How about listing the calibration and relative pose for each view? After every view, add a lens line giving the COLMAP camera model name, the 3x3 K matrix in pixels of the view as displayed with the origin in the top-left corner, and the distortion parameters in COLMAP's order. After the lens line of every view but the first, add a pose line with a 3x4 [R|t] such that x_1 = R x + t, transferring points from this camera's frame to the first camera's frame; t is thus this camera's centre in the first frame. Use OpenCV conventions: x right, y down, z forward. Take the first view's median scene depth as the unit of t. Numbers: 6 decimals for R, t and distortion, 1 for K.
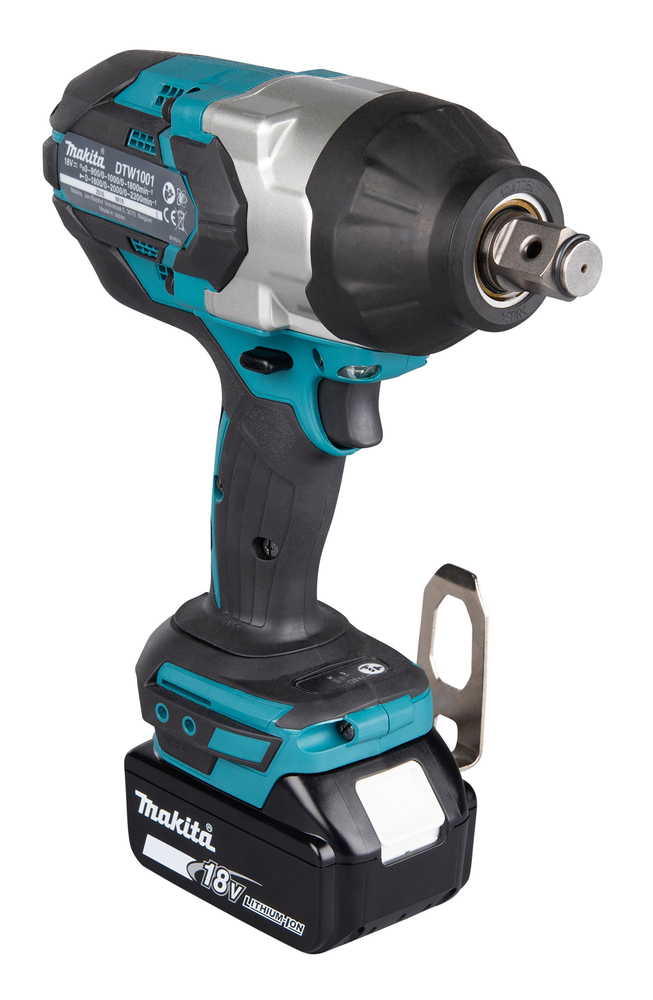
lens RADIAL K [[3130.5, 0, 326.5], [0, 3130.5, 500.0], [0, 0, 1]] dist [0.035938, 0.269721]
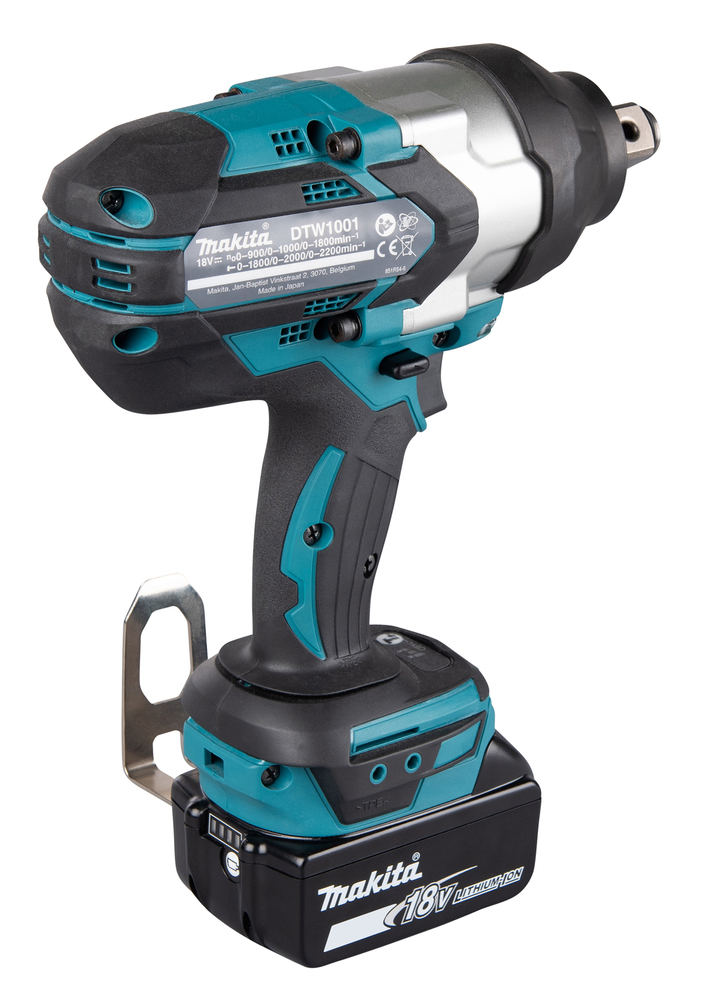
lens RADIAL K [[3185.3, 0, 355.5], [0, 3185.3, 500.0], [0, 0, 1]] dist [0.017996, 0.192805]
pose [[0.104129, -0.372506, 0.922170, -0.928257], [0.335701, 0.885959, 0.319972, -0.321671], [-0.936196, 0.276255, 0.217304, 0.794135]]
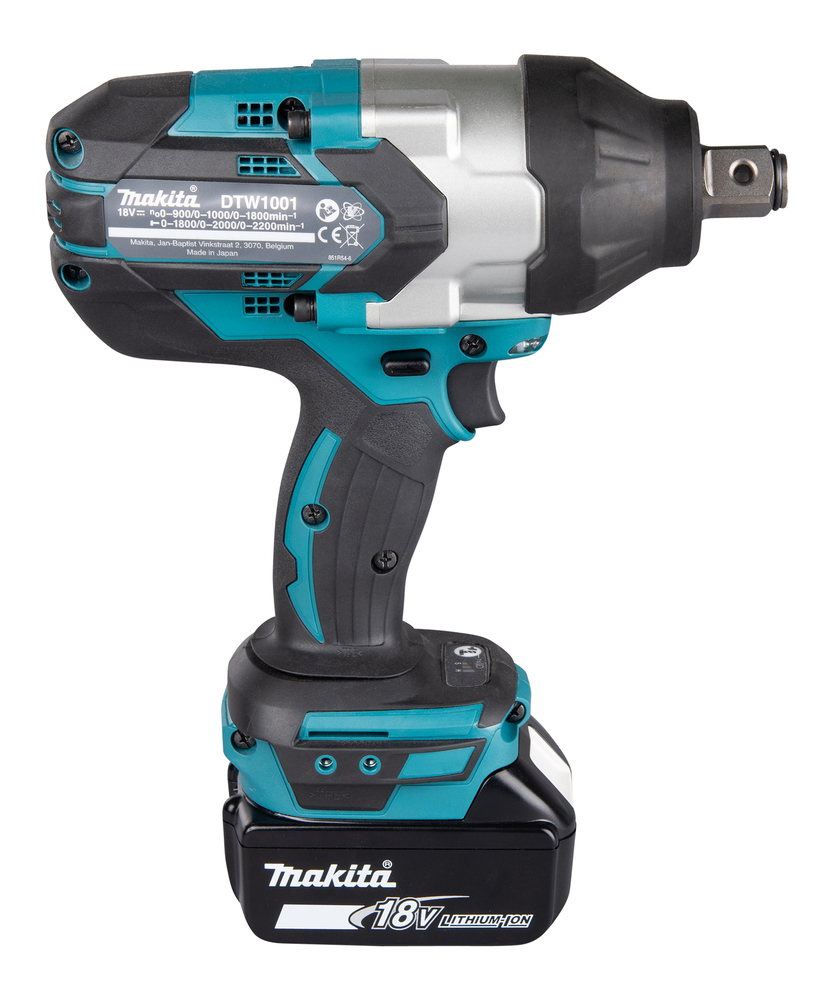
lens RADIAL K [[3255.0, 0, 418.5], [0, 3255.0, 500.0], [0, 0, 1]] dist [0.001346, 0.868298]
pose [[0.680041, -0.271598, 0.681013, -0.690561], [0.259343, 0.957914, 0.123056, -0.123192], [-0.685773, 0.092933, 0.721857, 0.278480]]
